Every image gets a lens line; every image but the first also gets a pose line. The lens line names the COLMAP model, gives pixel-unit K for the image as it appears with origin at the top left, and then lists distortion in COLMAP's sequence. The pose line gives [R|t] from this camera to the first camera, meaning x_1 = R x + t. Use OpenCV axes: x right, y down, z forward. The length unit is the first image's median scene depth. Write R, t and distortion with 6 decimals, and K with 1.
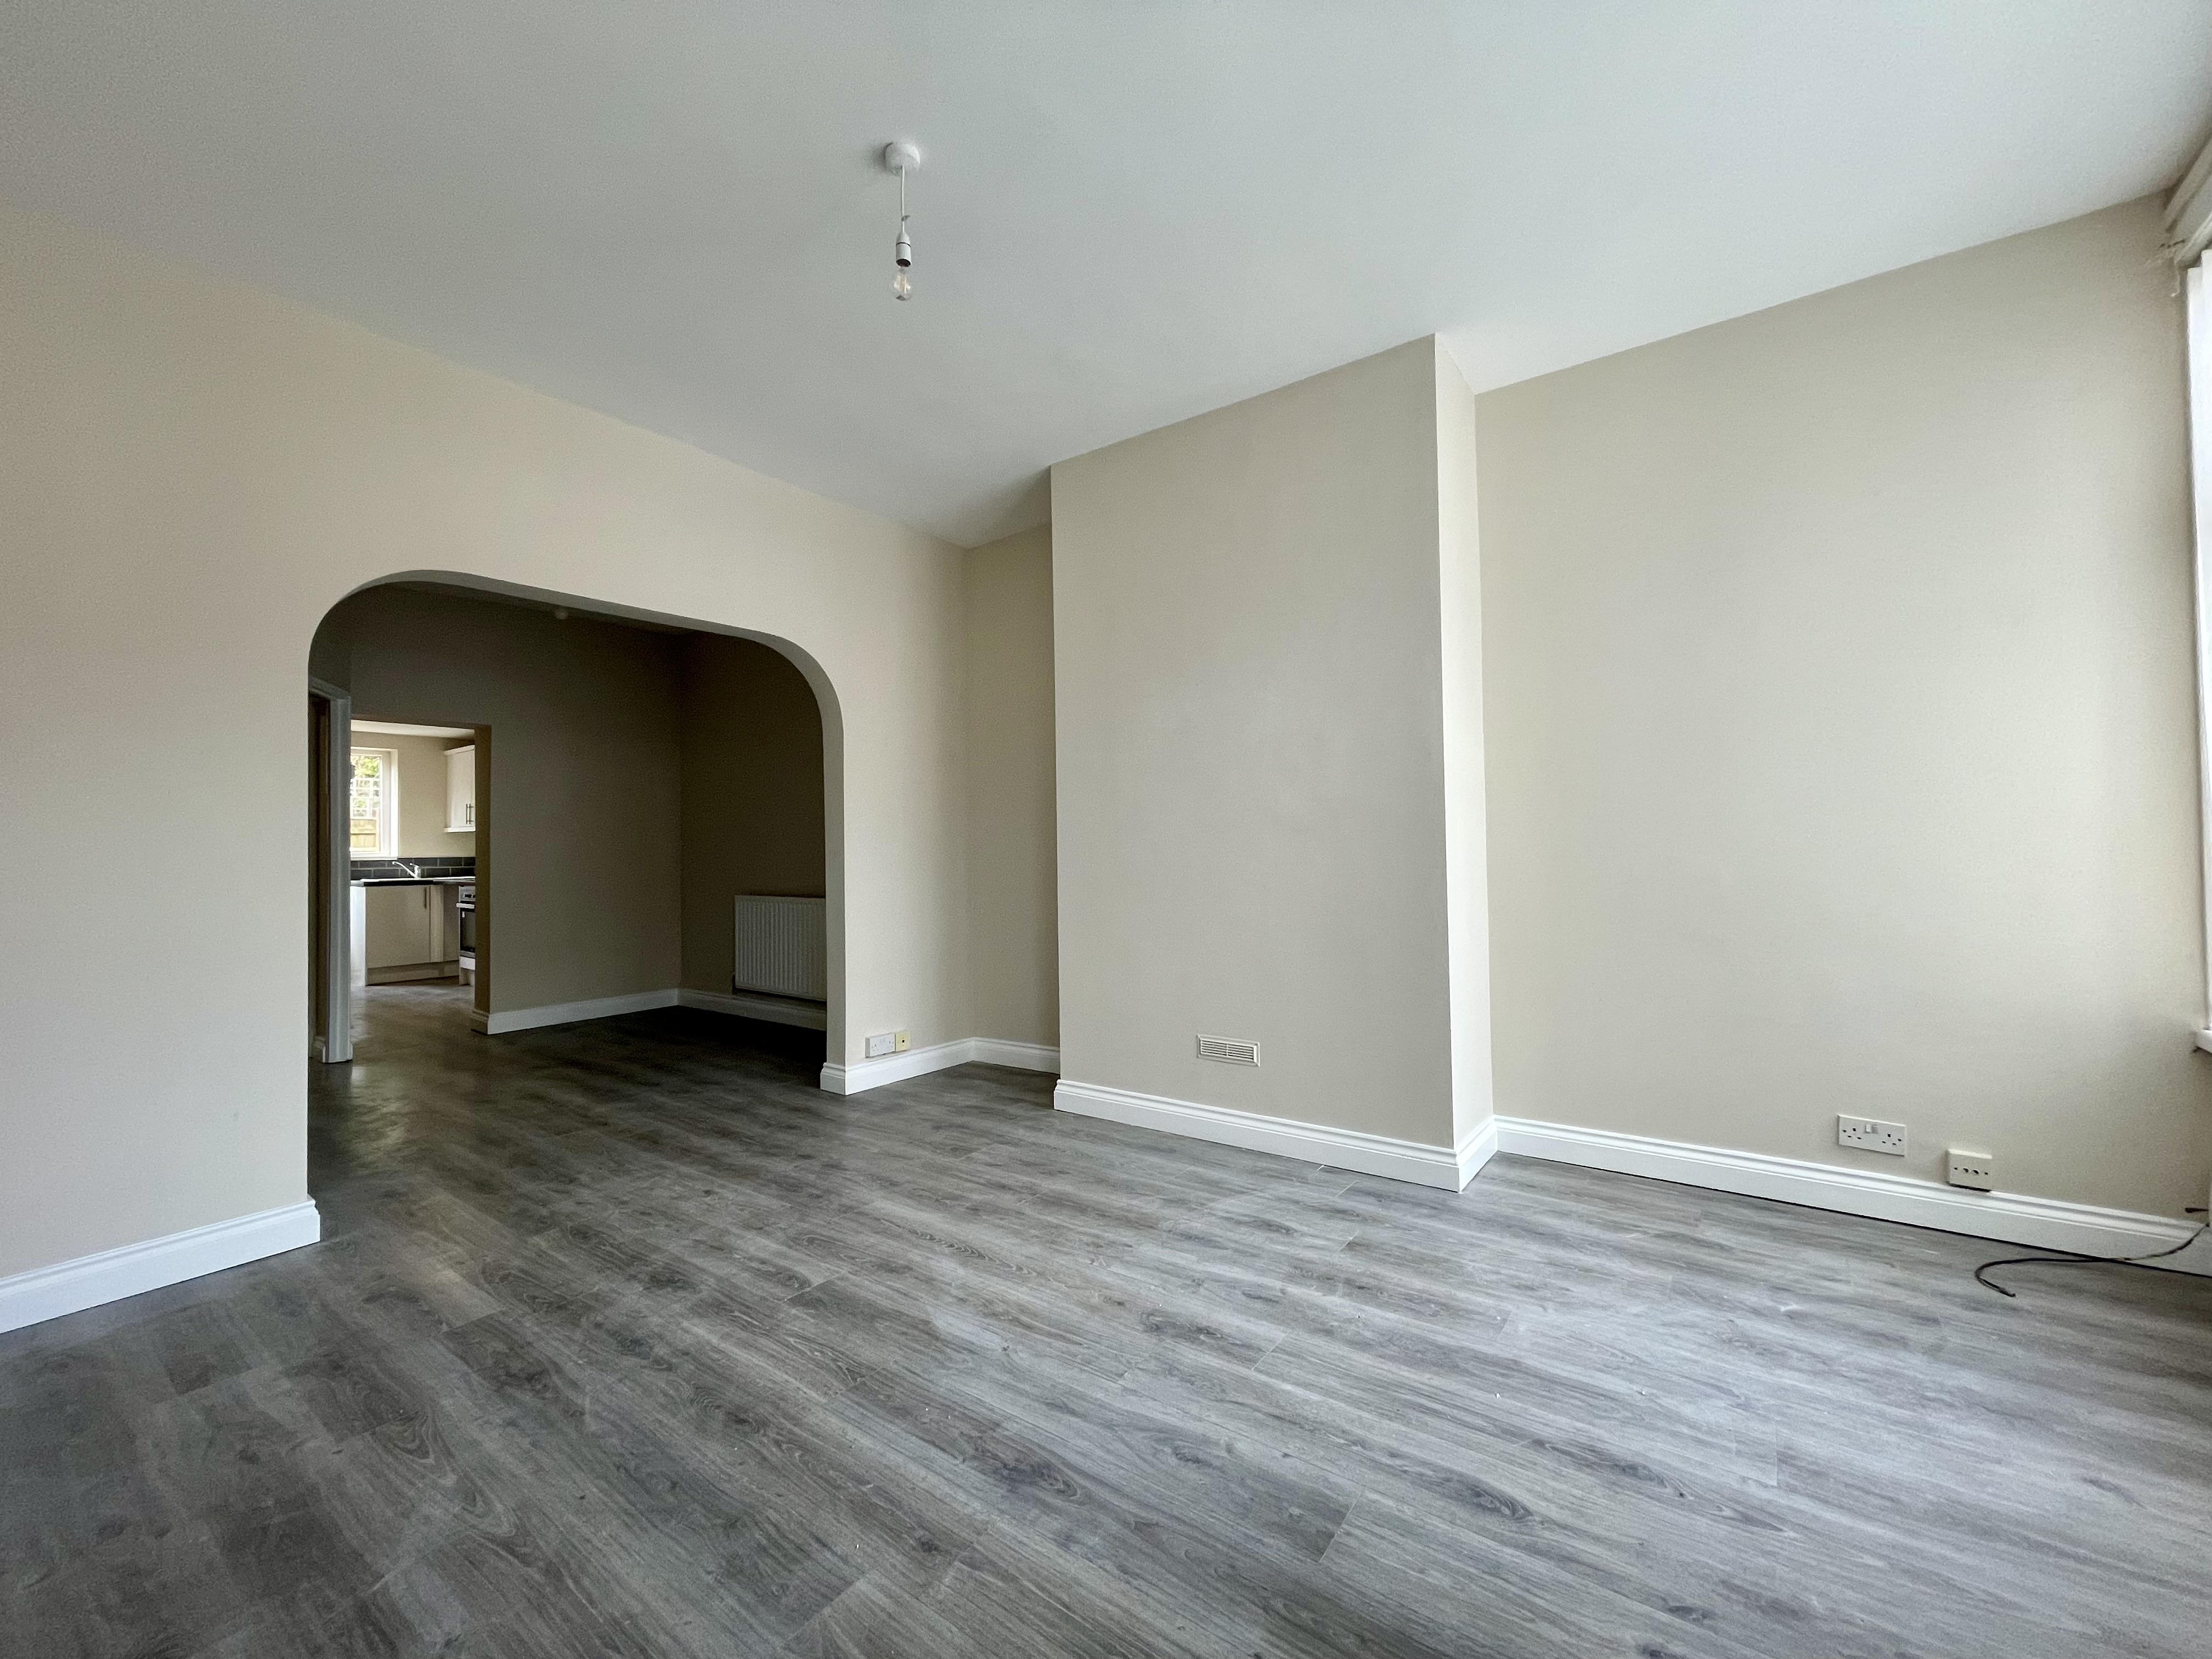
lens RADIAL K [[893.3, 0, 1106.0], [0, 893.3, 829.5], [0, 0, 1]] dist [-0.001757, -0.000281]
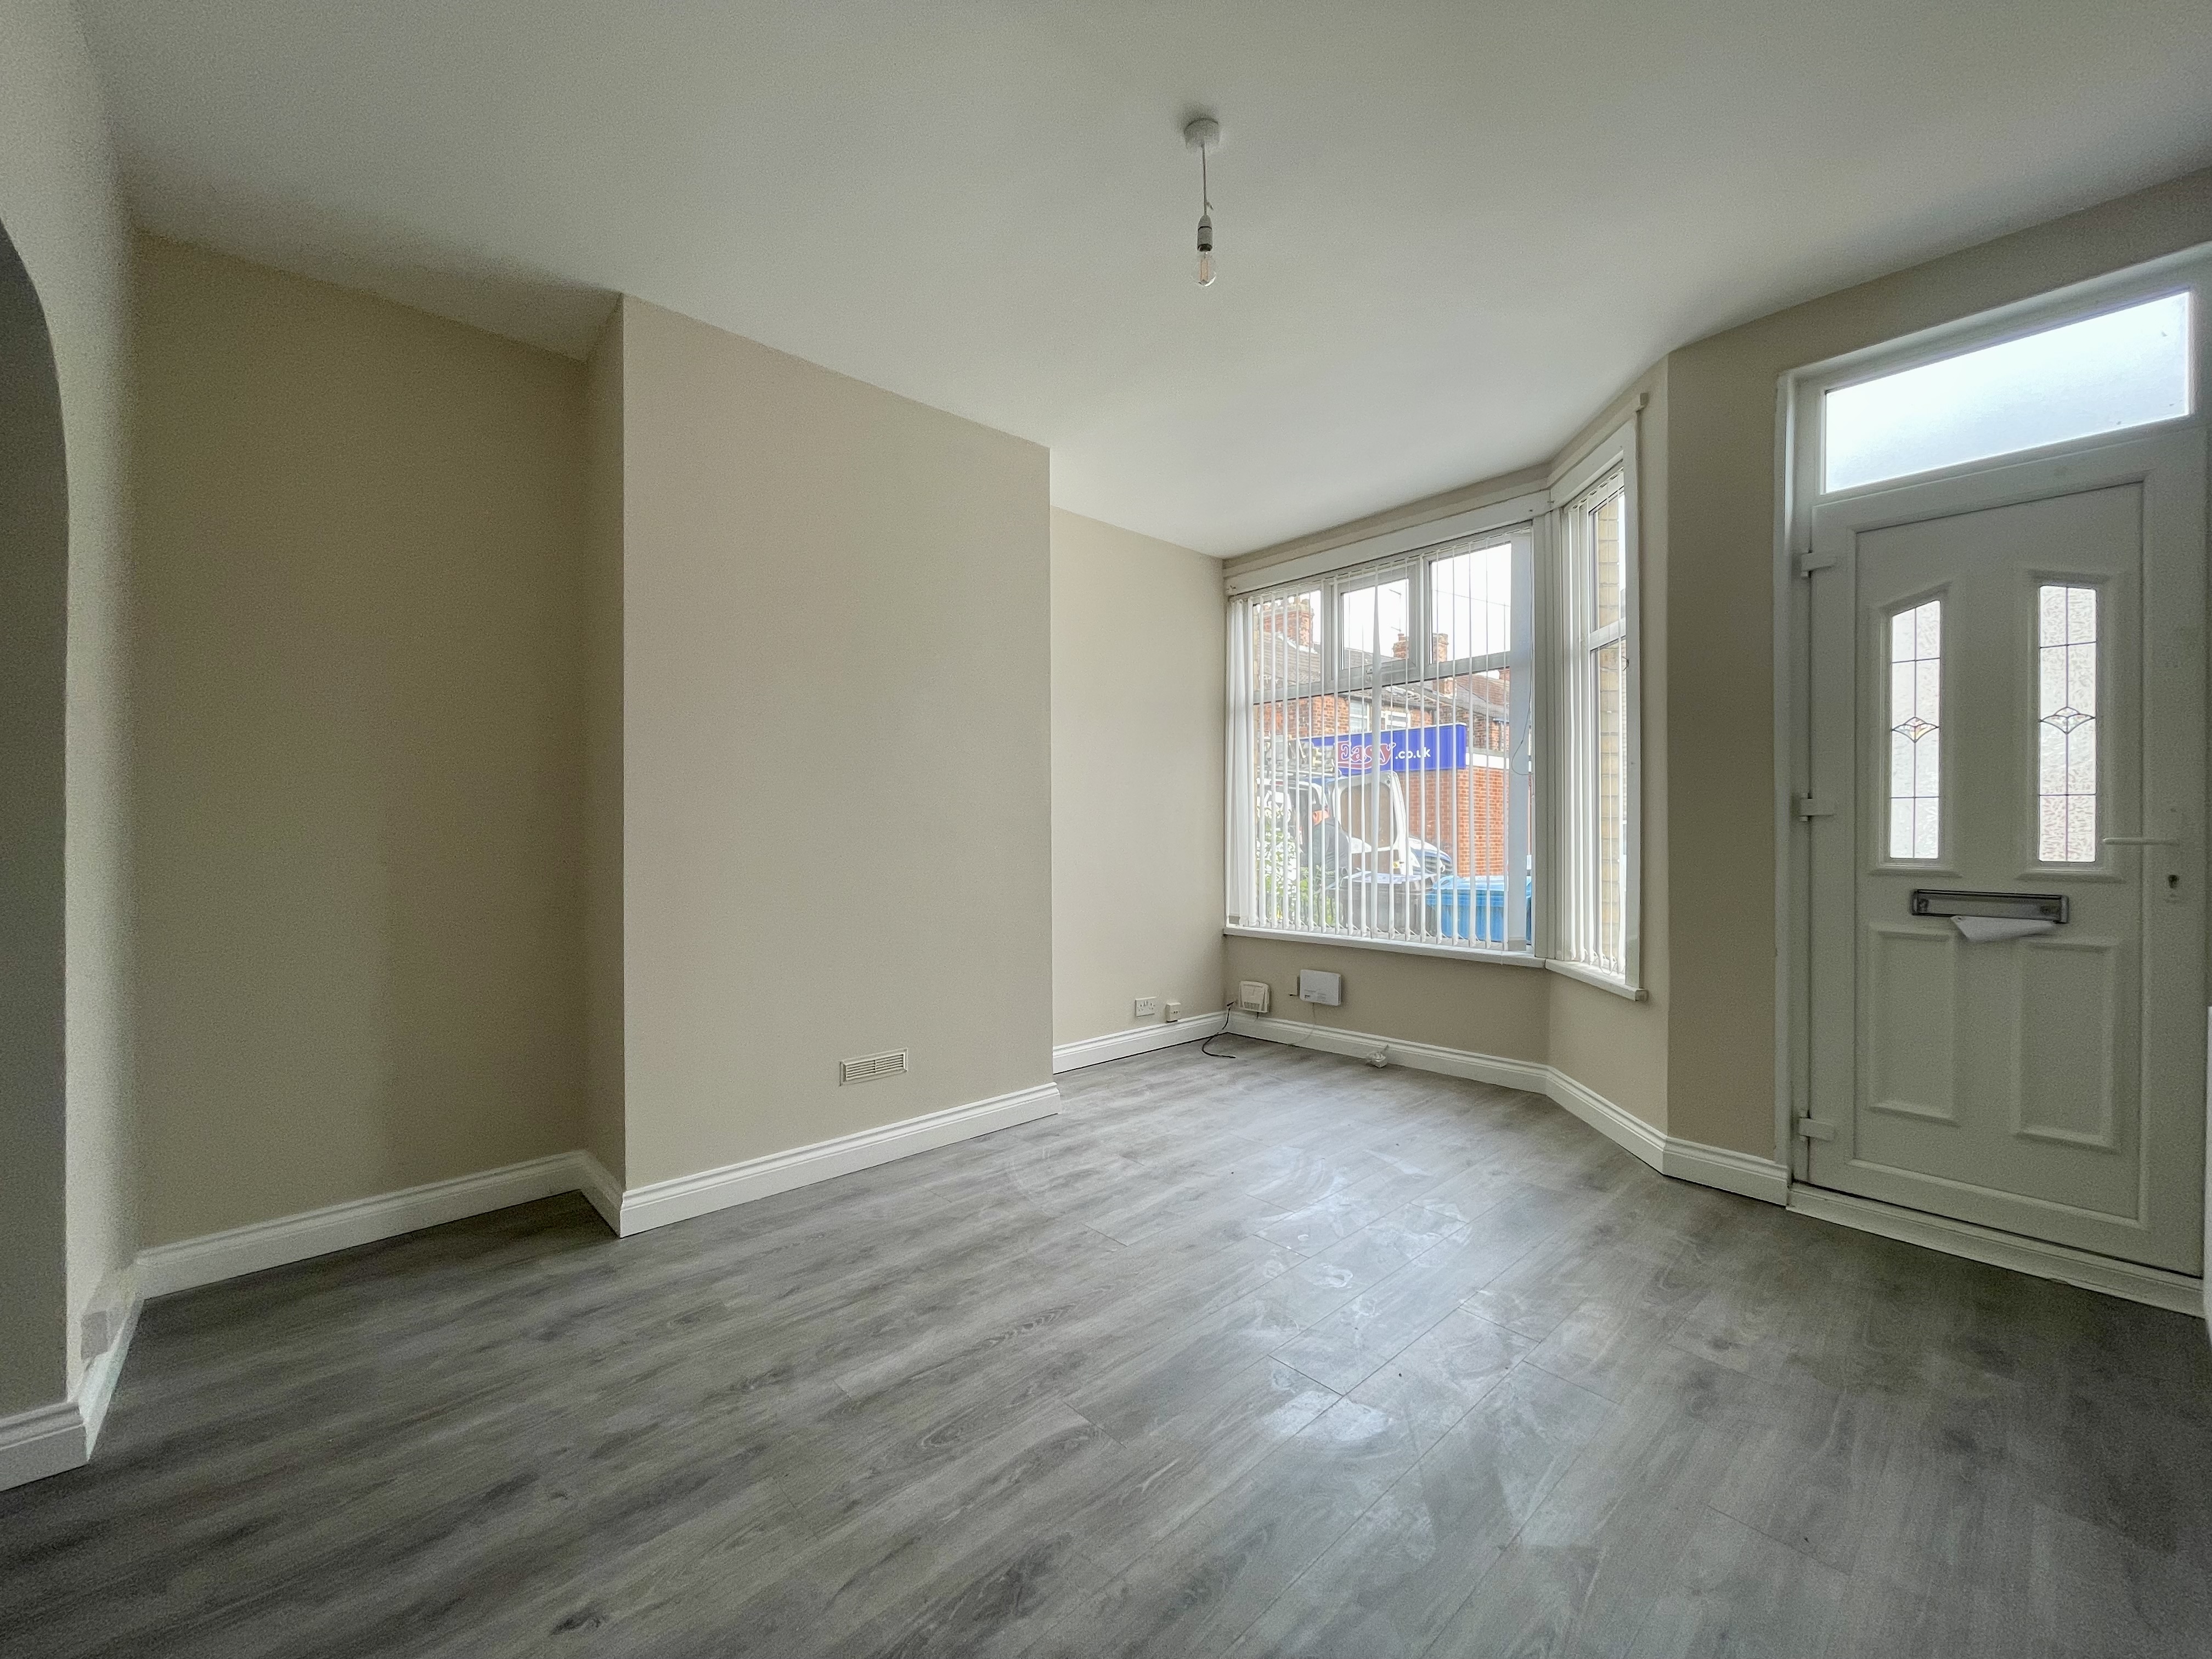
lens RADIAL K [[893.3, 0, 1106.0], [0, 893.3, 829.5], [0, 0, 1]] dist [-0.001757, -0.000281]
pose [[0.195597, 0.013257, 0.980595, -0.924192], [-0.019855, 0.999757, -0.009556, 0.000066], [-0.980483, -0.017601, 0.195813, 0.711041]]
